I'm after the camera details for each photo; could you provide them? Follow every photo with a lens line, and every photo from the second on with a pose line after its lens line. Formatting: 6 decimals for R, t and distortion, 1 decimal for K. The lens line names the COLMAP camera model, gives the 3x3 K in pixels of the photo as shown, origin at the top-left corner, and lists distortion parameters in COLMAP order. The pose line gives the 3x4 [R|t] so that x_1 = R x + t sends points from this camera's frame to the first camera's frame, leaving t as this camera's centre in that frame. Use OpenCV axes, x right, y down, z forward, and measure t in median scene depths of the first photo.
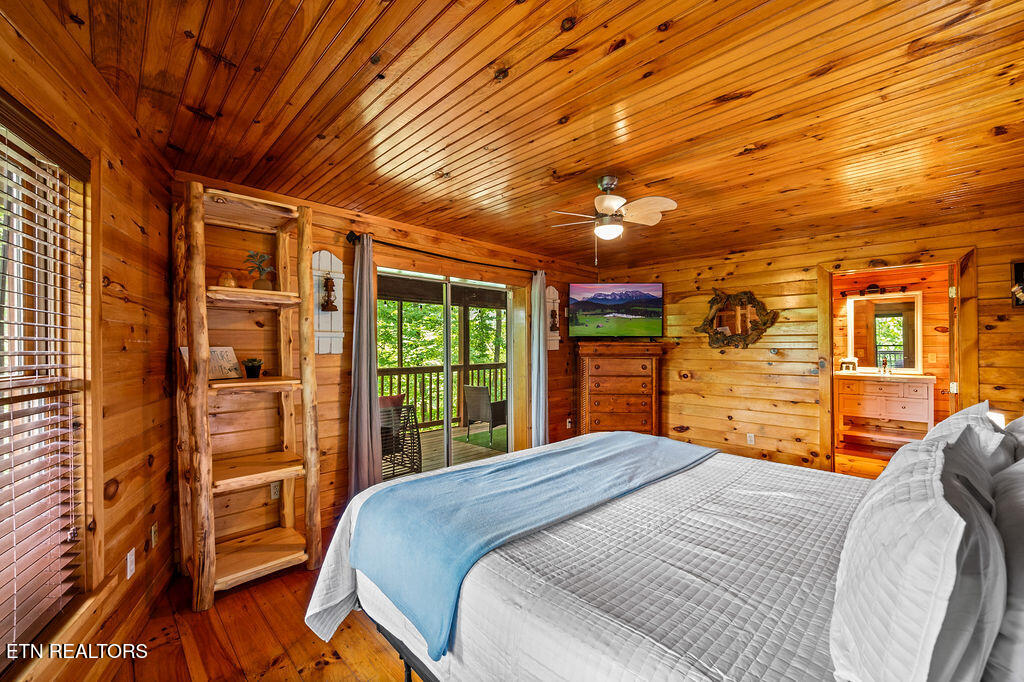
lens RADIAL K [[410.0, 0, 516.6], [0, 410.0, 342.9], [0, 0, 1]] dist [-0.000978, -0.000072]
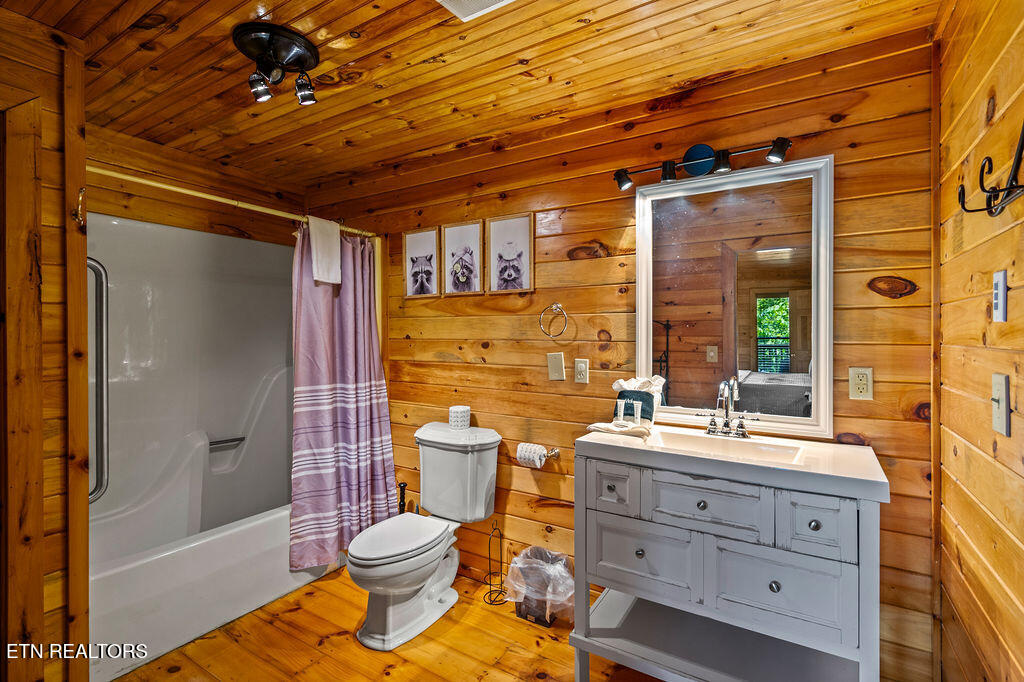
lens RADIAL K [[477.0, 0, 509.8], [0, 477.0, 339.1], [0, 0, 1]] dist [0.003517, 0.000121]
pose [[0.974661, 0.001573, 0.223681, 0.649808], [-0.004273, 0.999924, 0.011589, 0.001695], [-0.223646, -0.012251, 0.974594, 0.677783]]
